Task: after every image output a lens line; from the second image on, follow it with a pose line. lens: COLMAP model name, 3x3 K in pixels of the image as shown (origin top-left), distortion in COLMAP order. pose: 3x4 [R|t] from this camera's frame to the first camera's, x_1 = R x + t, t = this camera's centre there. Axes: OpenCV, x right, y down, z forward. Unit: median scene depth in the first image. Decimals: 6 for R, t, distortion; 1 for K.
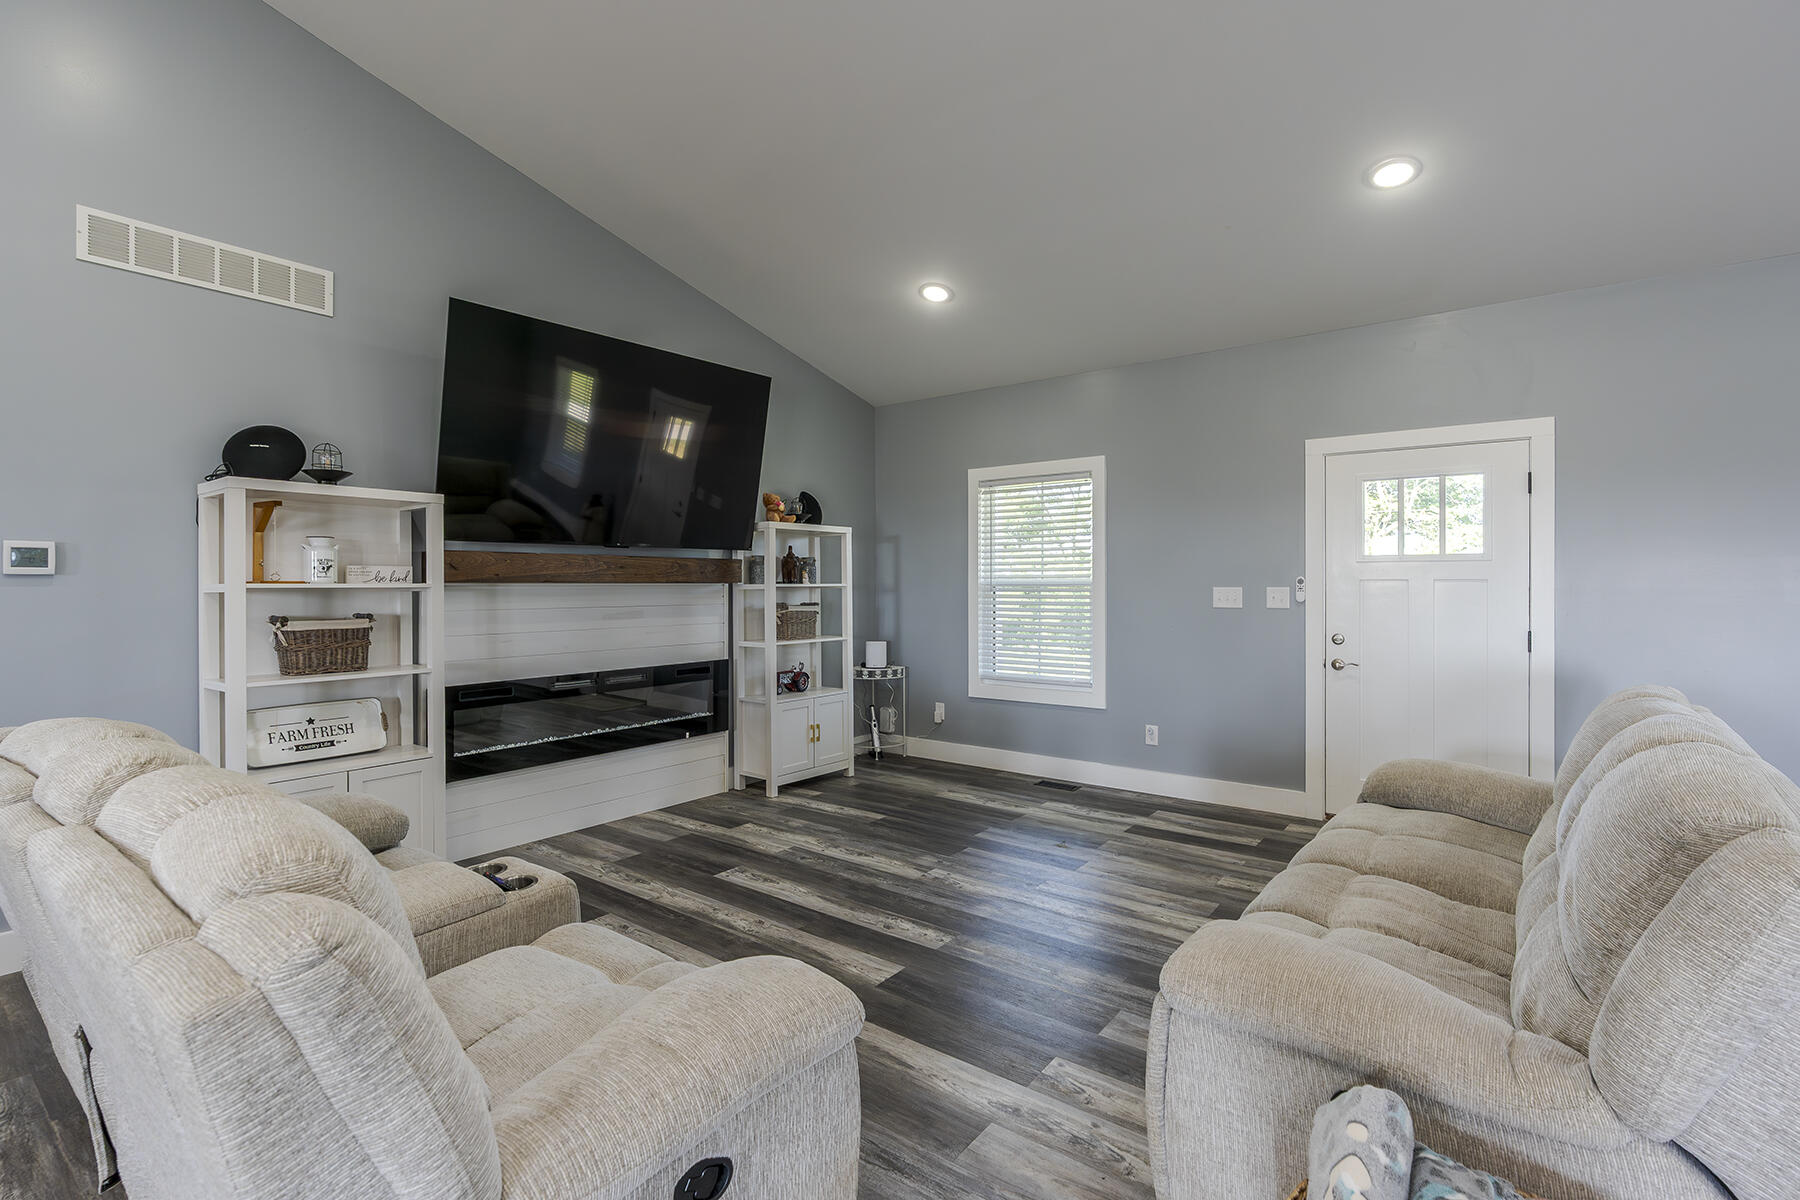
lens RADIAL K [[815.8, 0, 907.6], [0, 815.8, 599.6], [0, 0, 1]] dist [-0.004247, -0.000495]
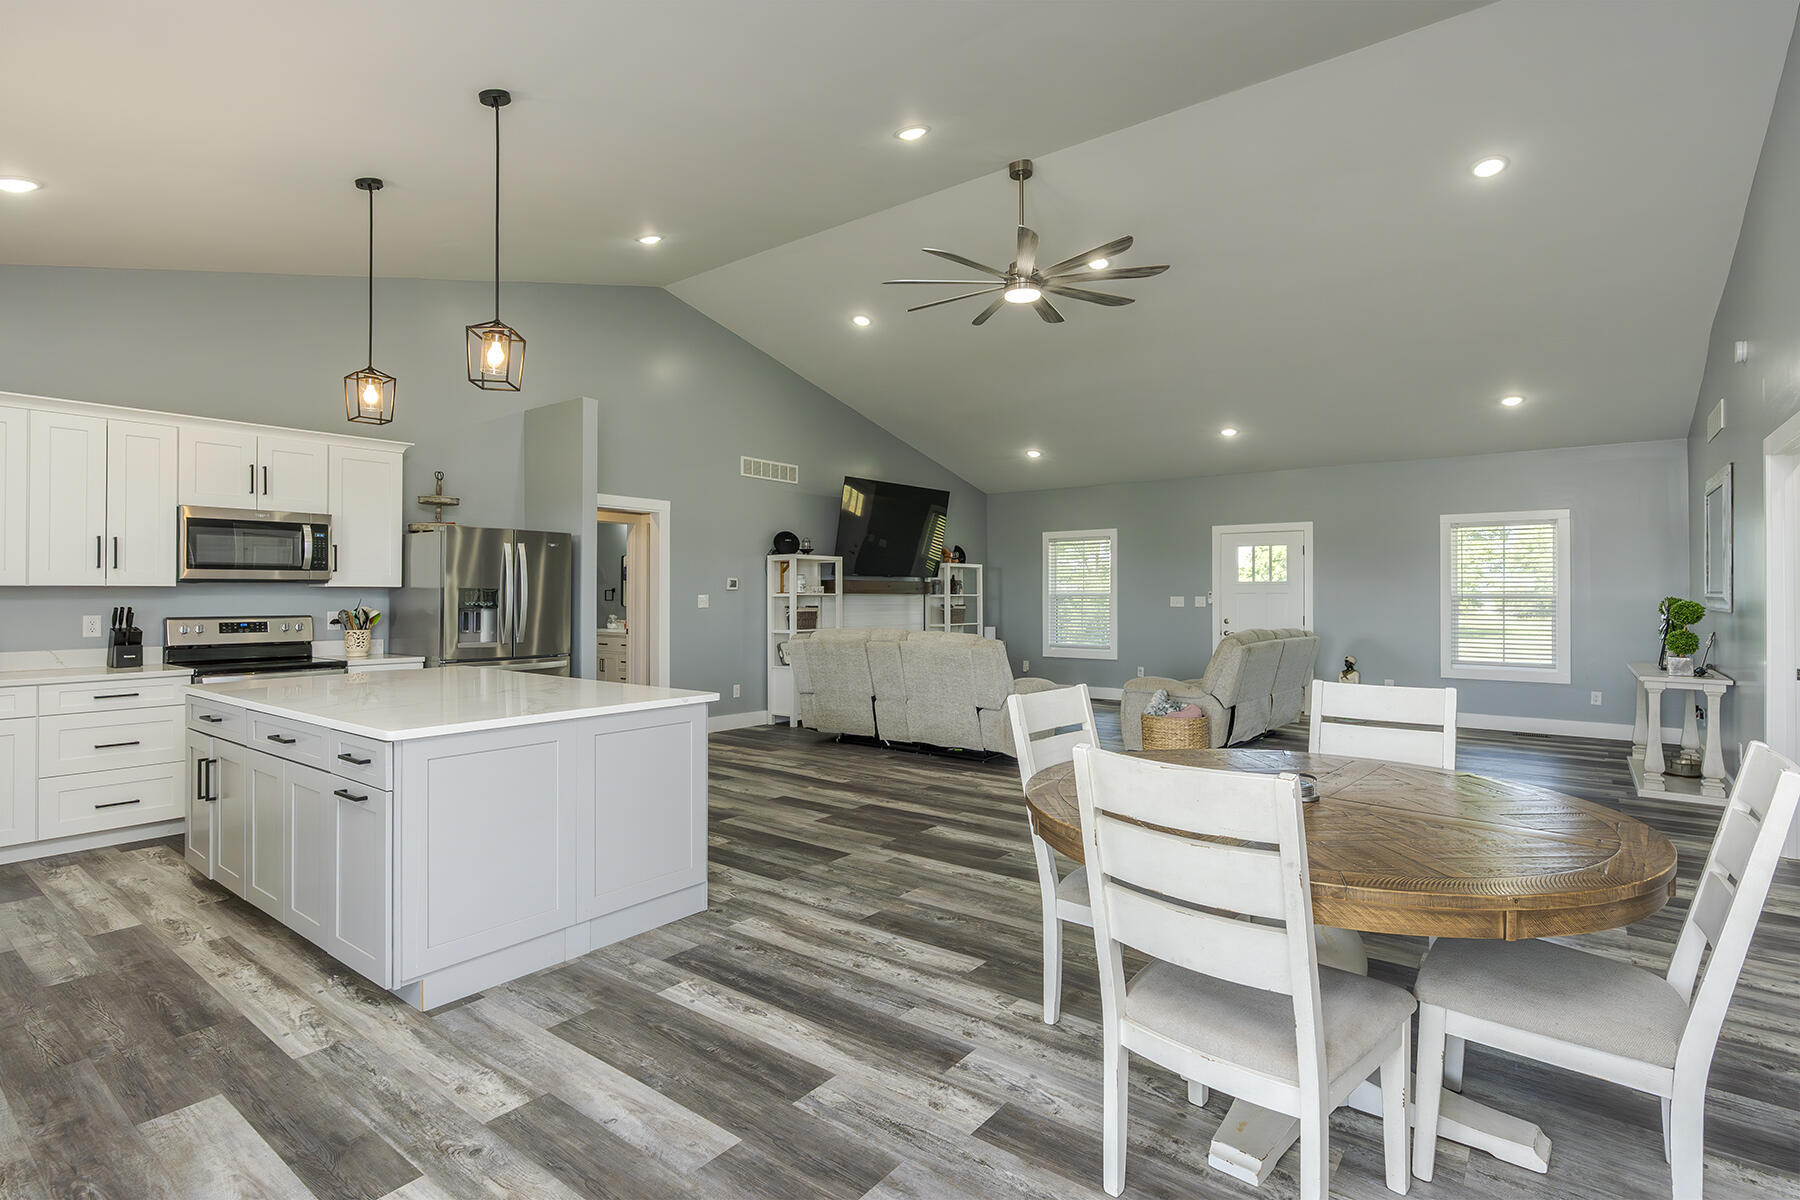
lens RADIAL K [[876.3, 0, 902.3], [0, 876.3, 600.7], [0, 0, 1]] dist [-0.014856, 0.000457]
pose [[0.999857, 0.002935, -0.016677, -0.270095], [-0.003153, 0.999909, -0.013095, 0.027235], [0.016637, 0.013145, 0.999775, -1.265022]]
